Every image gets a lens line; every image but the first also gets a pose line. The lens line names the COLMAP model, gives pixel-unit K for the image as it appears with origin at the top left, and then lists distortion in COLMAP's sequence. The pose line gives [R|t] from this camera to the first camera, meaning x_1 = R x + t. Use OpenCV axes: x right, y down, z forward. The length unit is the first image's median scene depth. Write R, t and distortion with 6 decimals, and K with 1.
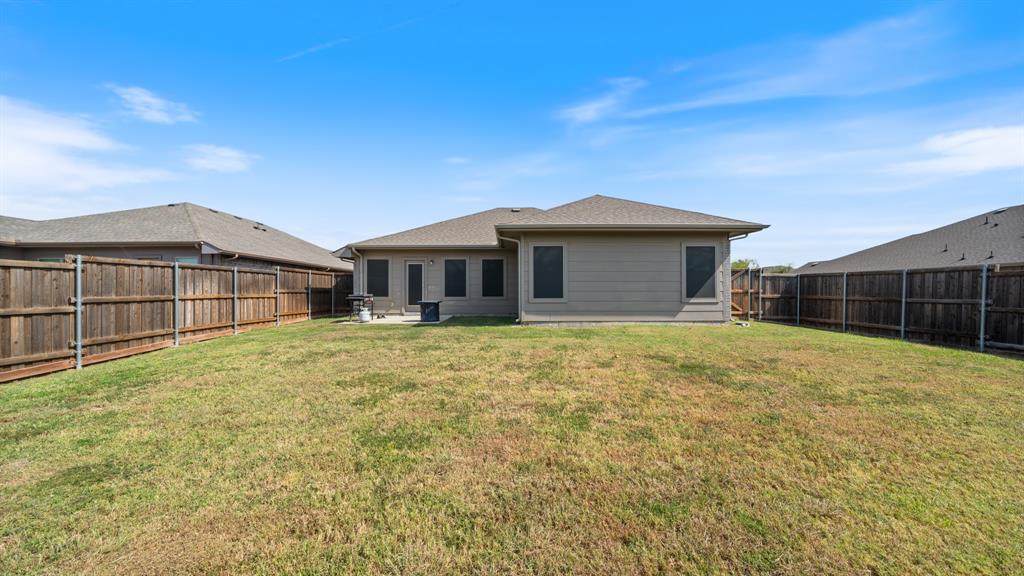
lens RADIAL K [[351.1, 0, 512.0], [0, 351.1, 288.0], [0, 0, 1]] dist [0.000320, -0.000020]
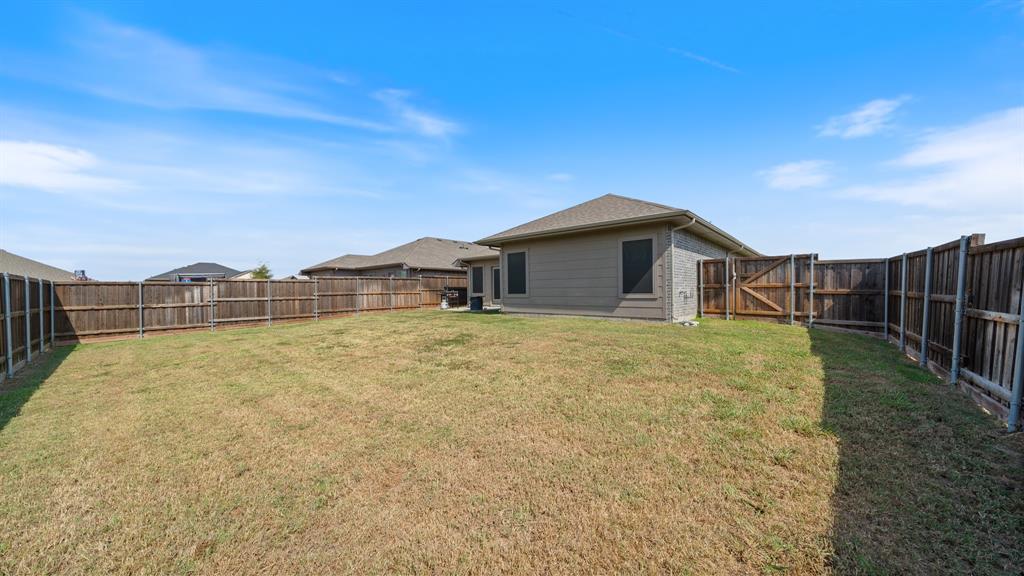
lens RADIAL K [[351.1, 0, 512.0], [0, 351.1, 288.0], [0, 0, 1]] dist [0.000320, -0.000020]
pose [[0.740952, -0.010822, -0.671471, 0.928966], [0.016893, 0.999854, 0.002527, 0.004461], [0.671346, -0.013216, 0.741027, 0.052608]]
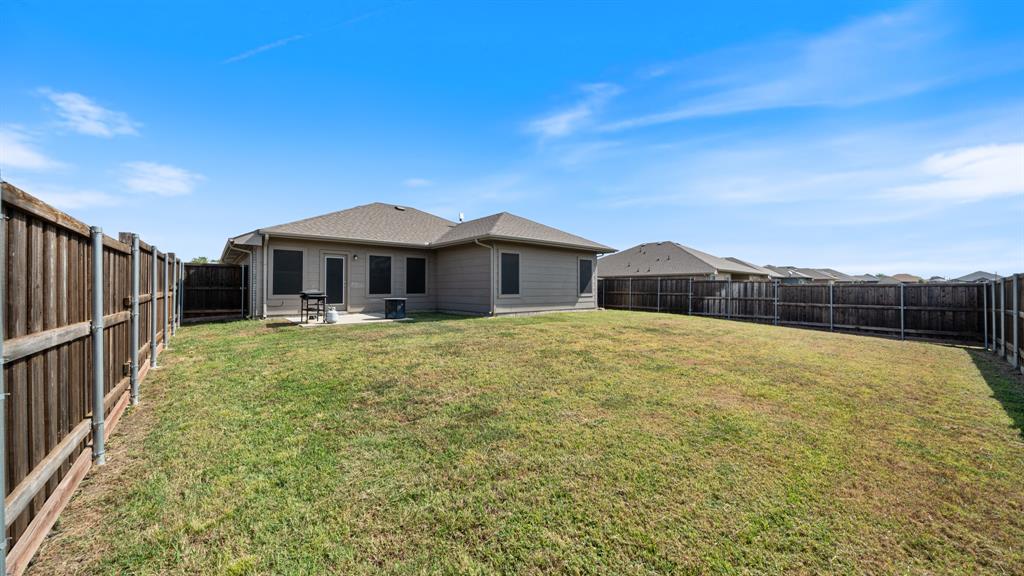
lens RADIAL K [[351.1, 0, 512.0], [0, 351.1, 288.0], [0, 0, 1]] dist [0.000320, -0.000020]
pose [[0.769923, 0.003411, 0.638128, -0.695027], [-0.008053, 0.999958, 0.004371, 0.001183], [-0.638086, -0.008505, 0.769918, 0.019123]]
